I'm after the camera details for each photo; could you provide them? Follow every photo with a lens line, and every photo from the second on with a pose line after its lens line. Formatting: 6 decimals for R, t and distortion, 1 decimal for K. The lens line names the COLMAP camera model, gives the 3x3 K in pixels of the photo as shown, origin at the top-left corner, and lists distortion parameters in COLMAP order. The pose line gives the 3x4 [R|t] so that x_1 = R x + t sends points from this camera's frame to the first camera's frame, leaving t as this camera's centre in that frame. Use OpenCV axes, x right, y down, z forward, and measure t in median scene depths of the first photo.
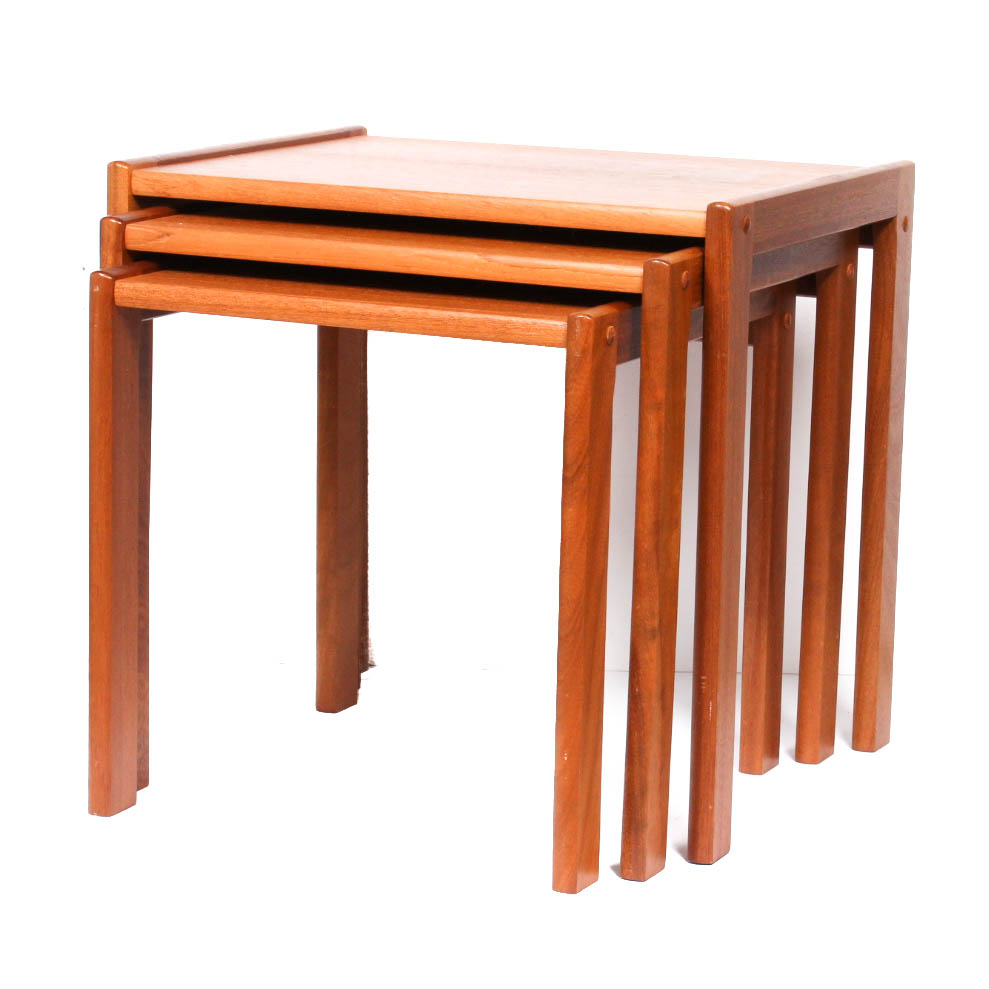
lens RADIAL K [[3799.6, 0, 494.5], [0, 3799.6, 494.5], [0, 0, 1]] dist [-0.111719, 3.410212]
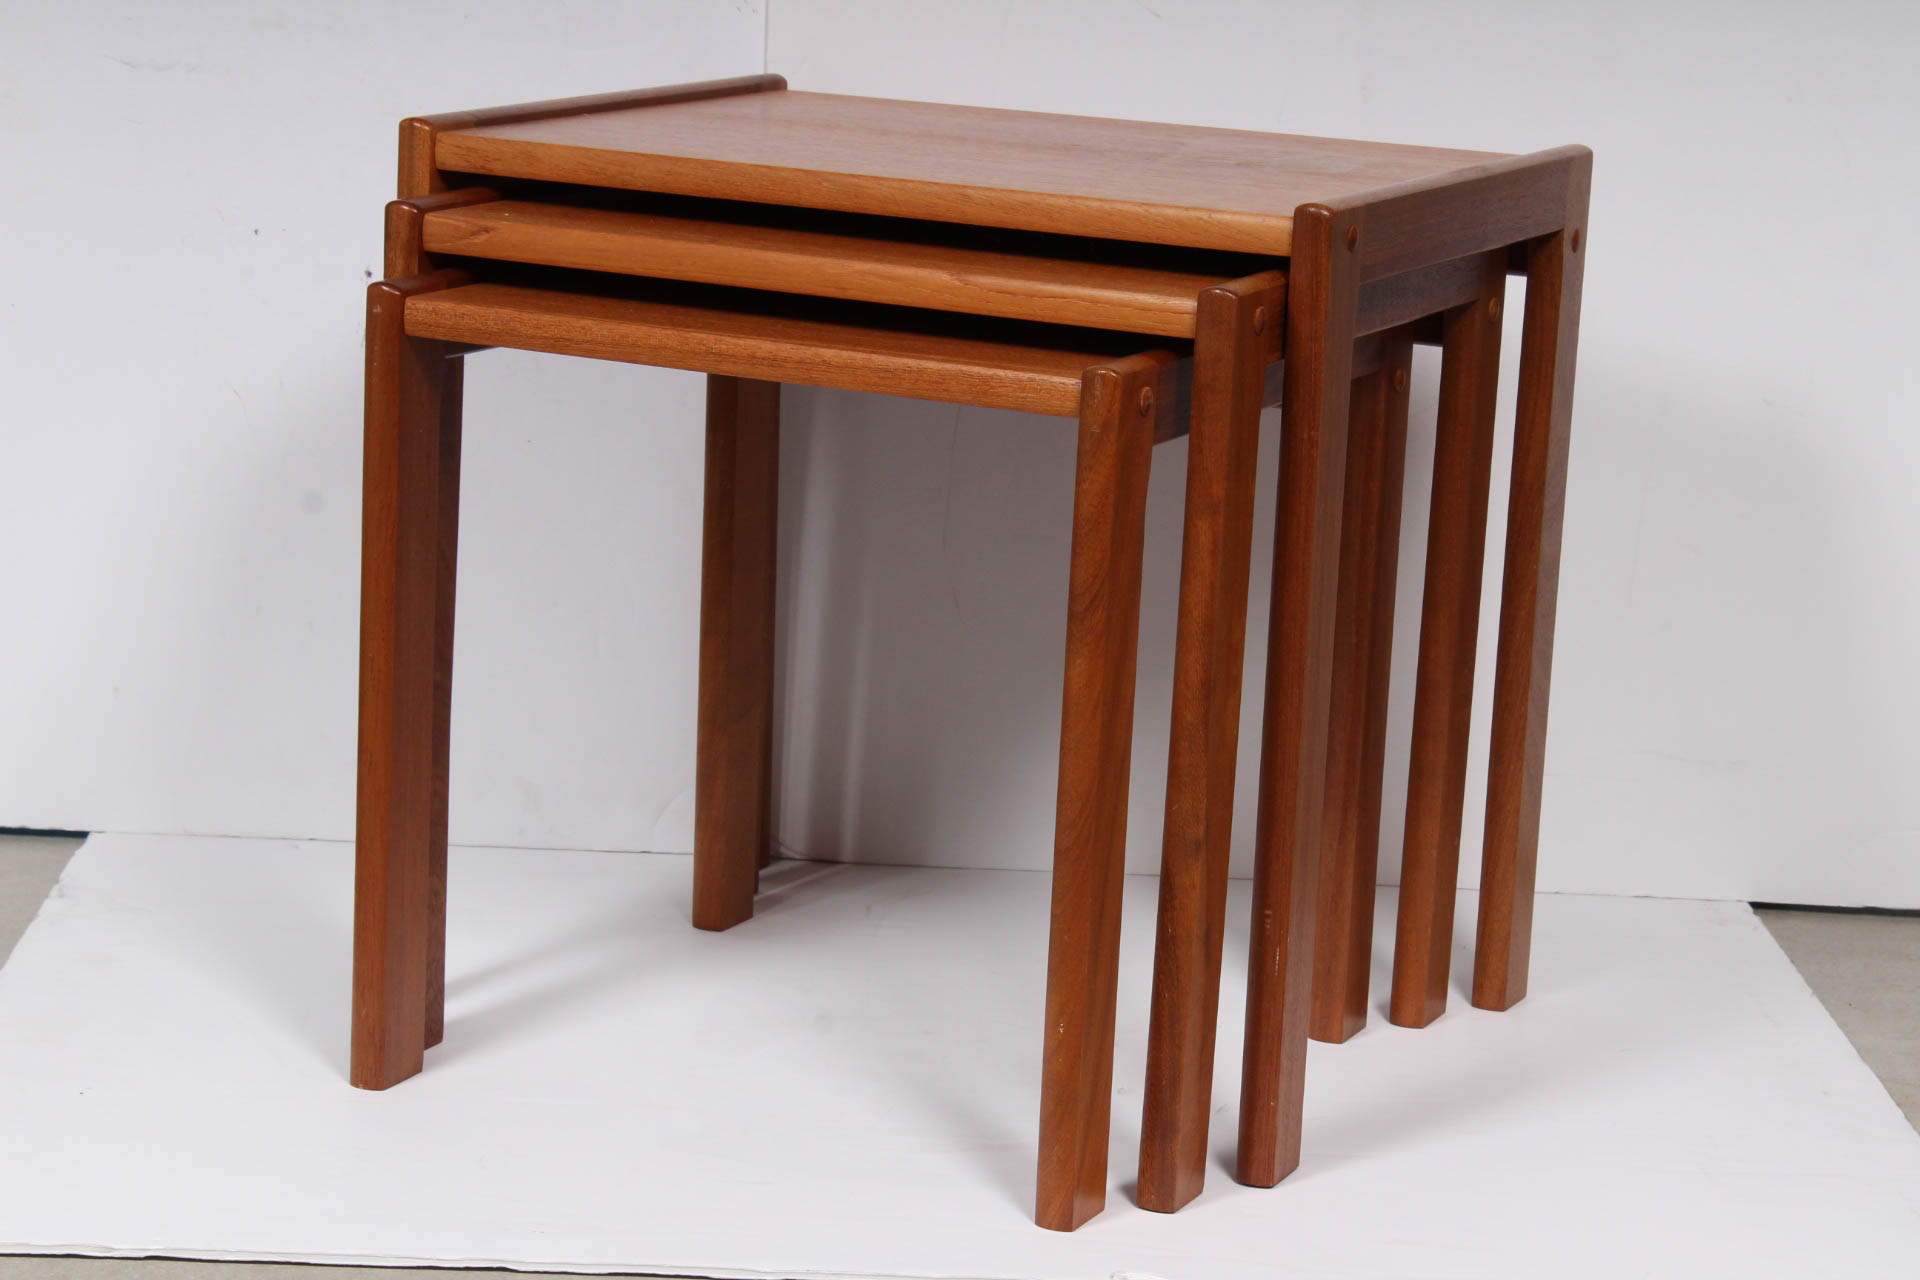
lens RADIAL K [[4693.6, 0, 962.2], [0, 4693.6, 689.9], [0, 0, 1]] dist [0.054412, -0.126578]
pose [[0.999662, 0.024834, 0.007665, -0.006407], [-0.025061, 0.999202, 0.031114, -0.015452], [-0.006886, -0.031295, 0.999486, 0.168989]]
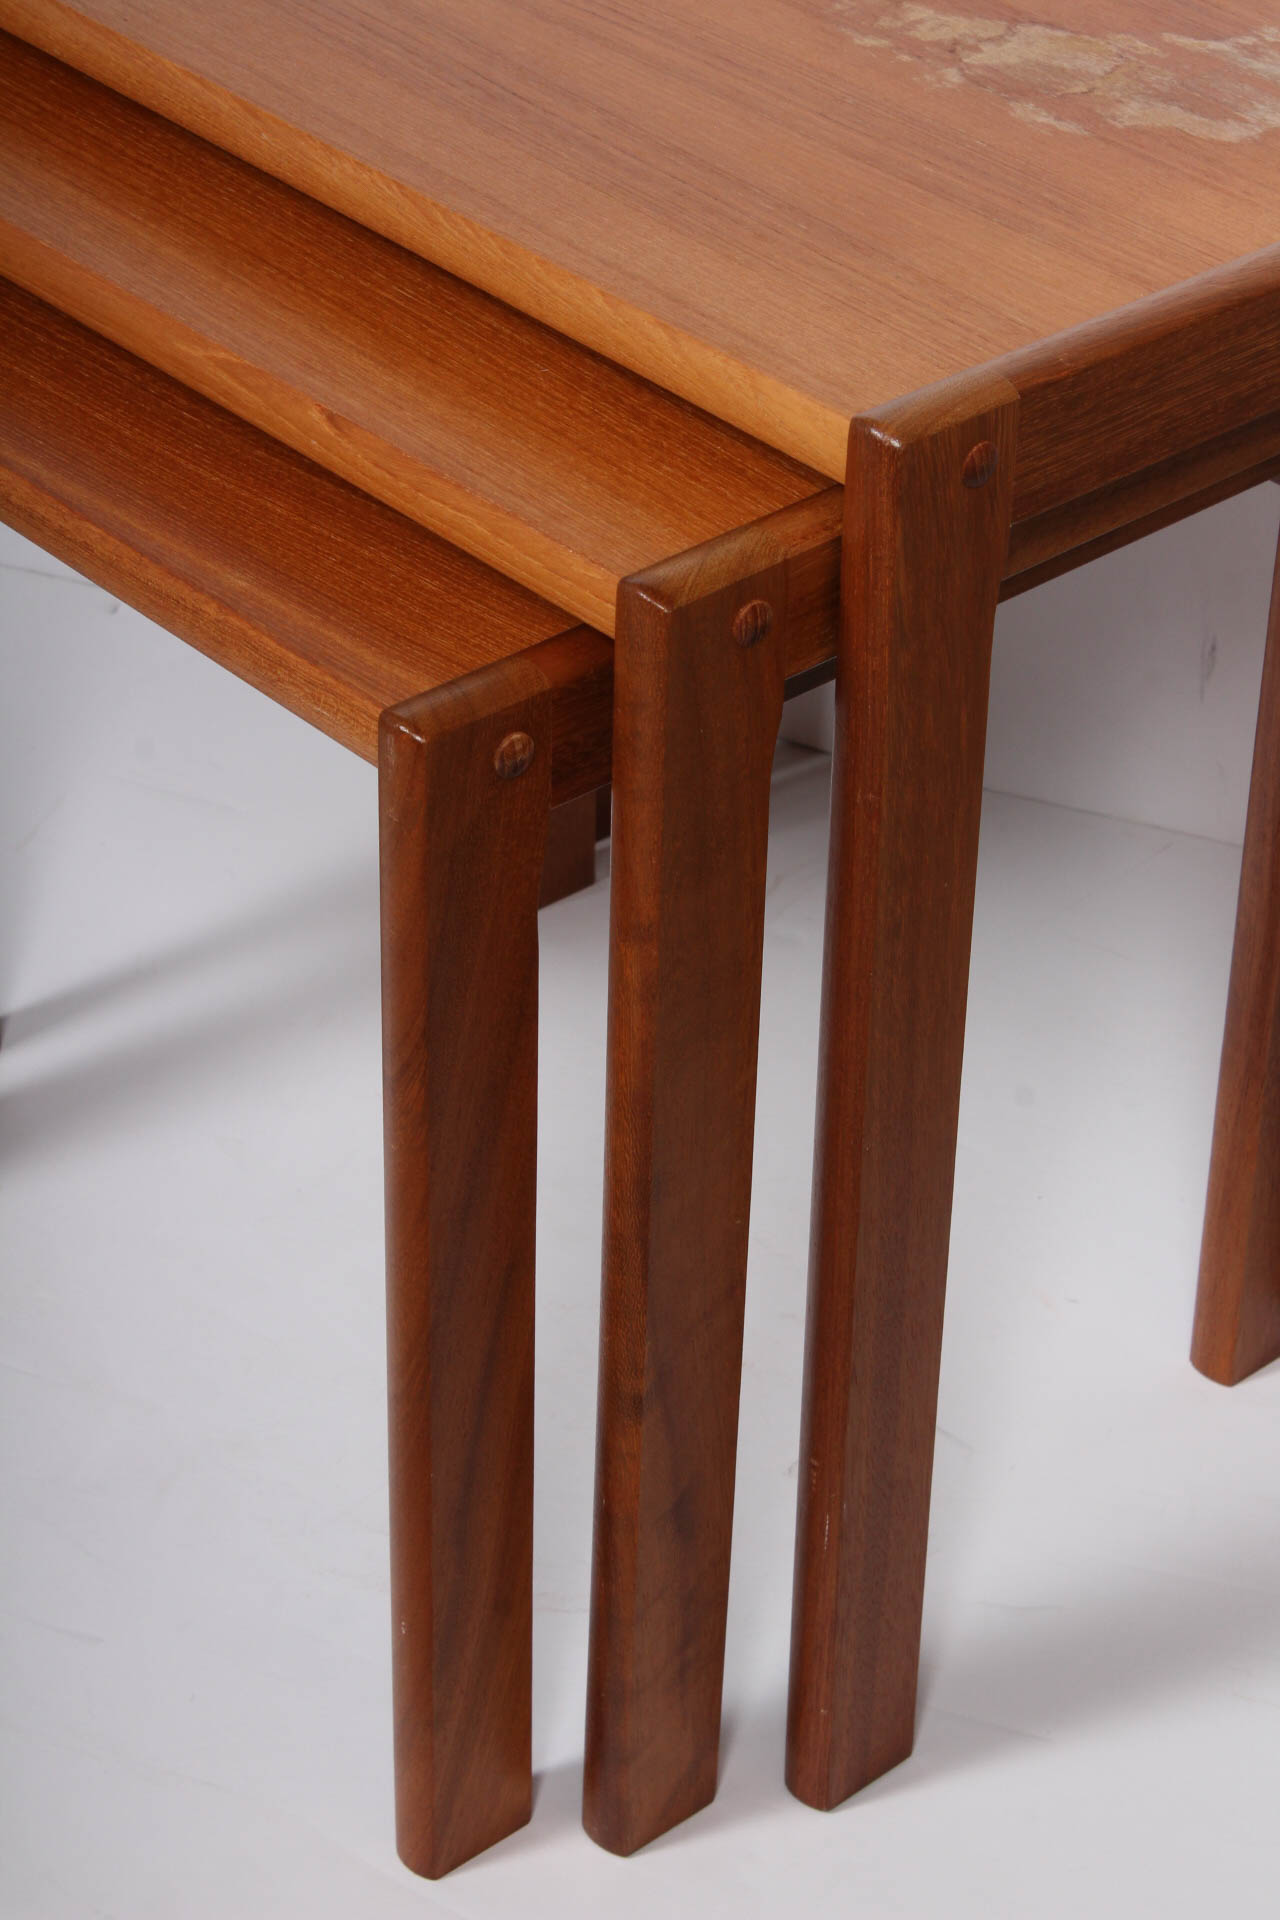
lens RADIAL K [[4693.6, 0, 640.0], [0, 4693.6, 960.0], [0, 0, 1]] dist [0.054412, -0.126578]
pose [[0.921270, 0.216186, -0.323303, 0.188477], [-0.071663, 0.911402, 0.405230, -0.203780], [0.382264, -0.350157, 0.855140, 0.576043]]
